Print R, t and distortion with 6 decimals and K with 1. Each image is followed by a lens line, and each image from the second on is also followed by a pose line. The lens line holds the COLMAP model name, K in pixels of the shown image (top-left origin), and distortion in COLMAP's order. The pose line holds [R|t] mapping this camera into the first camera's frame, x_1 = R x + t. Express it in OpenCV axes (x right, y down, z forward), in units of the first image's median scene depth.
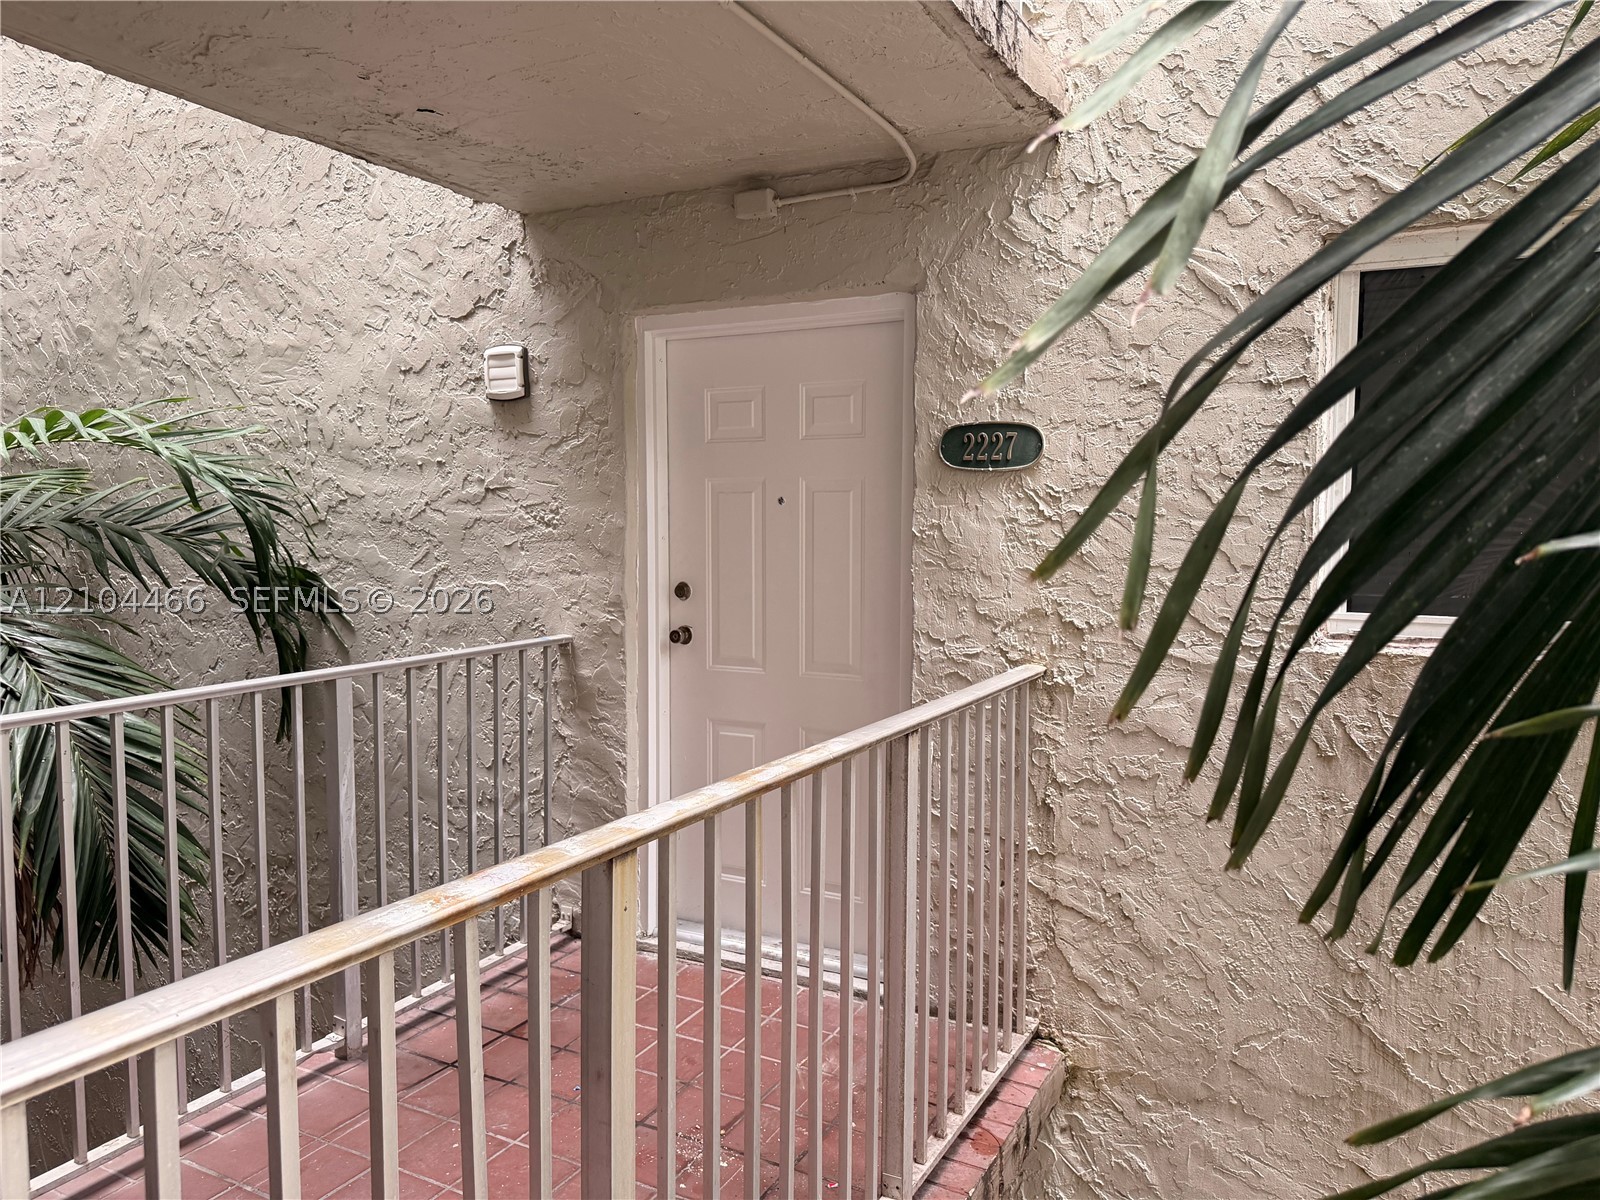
lens RADIAL K [[1140.7, 0, 807.5], [0, 1140.7, 586.4], [0, 0, 1]] dist [0.061035, -0.086439]
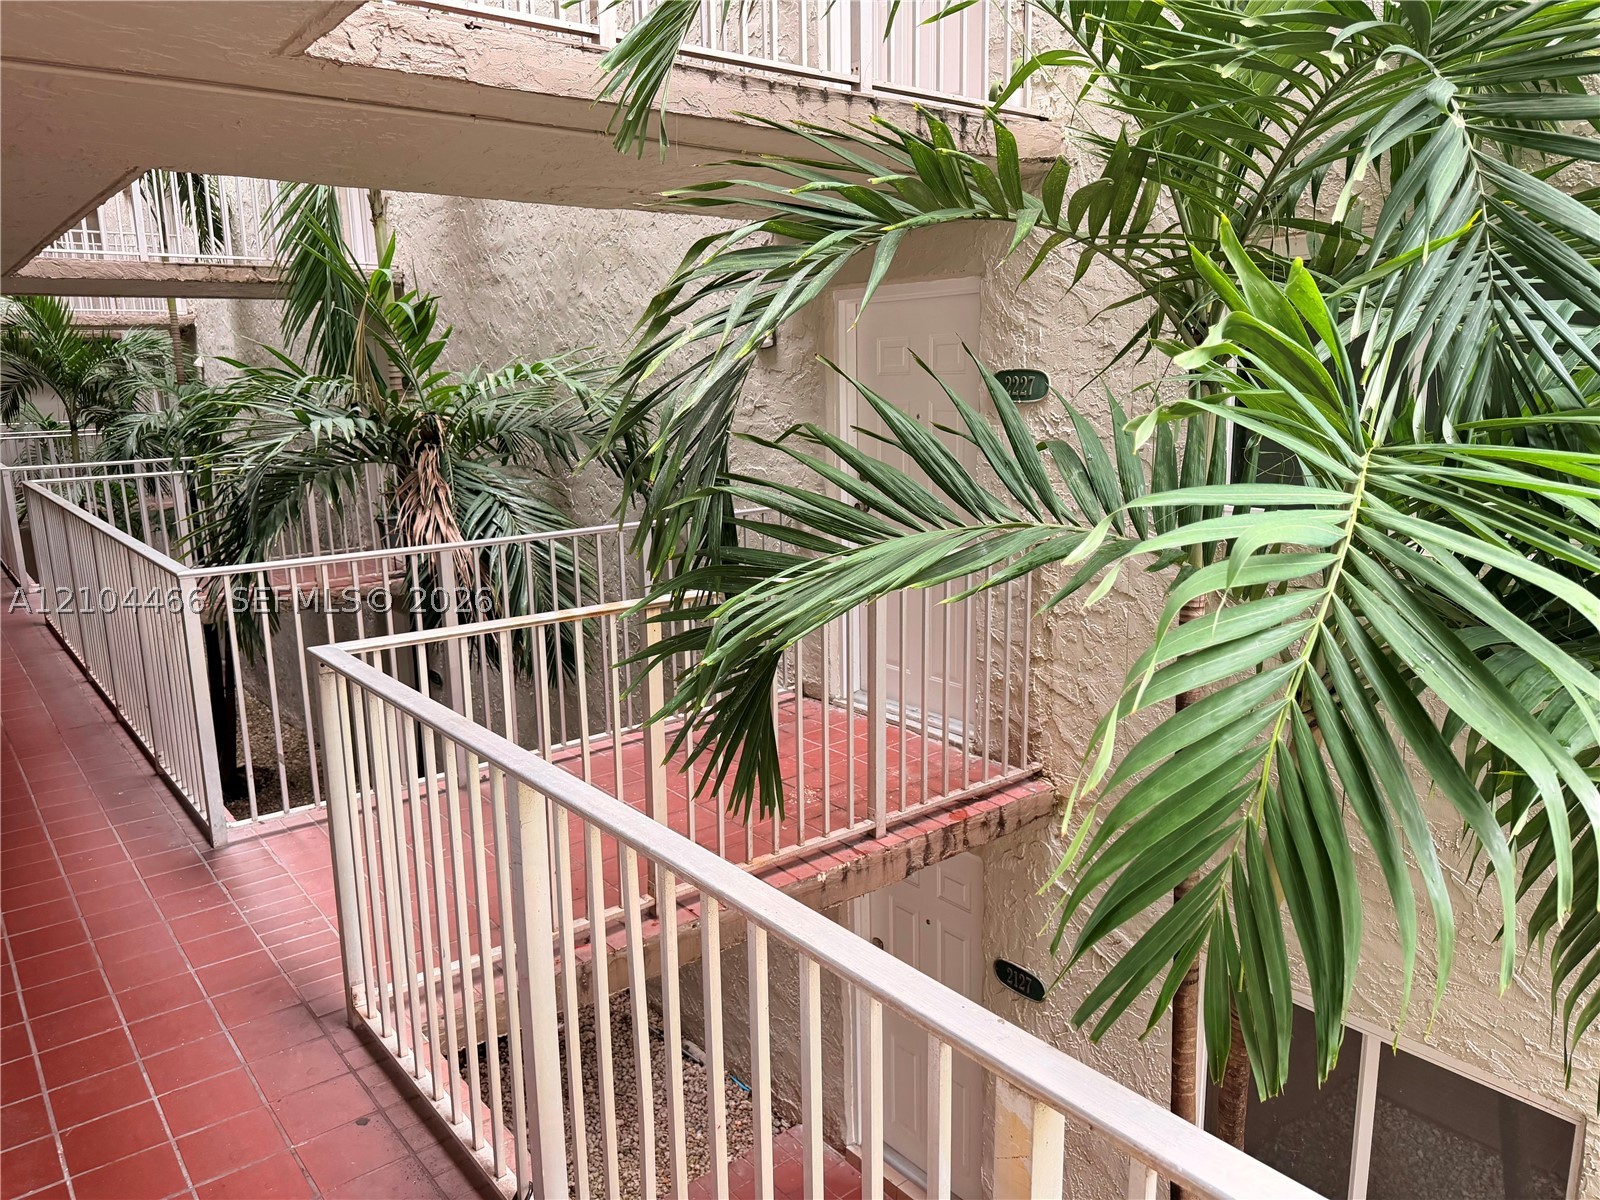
lens RADIAL K [[1140.7, 0, 797.9], [0, 1140.7, 605.6], [0, 0, 1]] dist [0.061035, -0.086439]
pose [[0.913183, 0.062463, -0.402736, 0.454861], [-0.003015, 0.989194, 0.146583, -0.051180], [0.407540, -0.132643, 0.903503, -0.438588]]
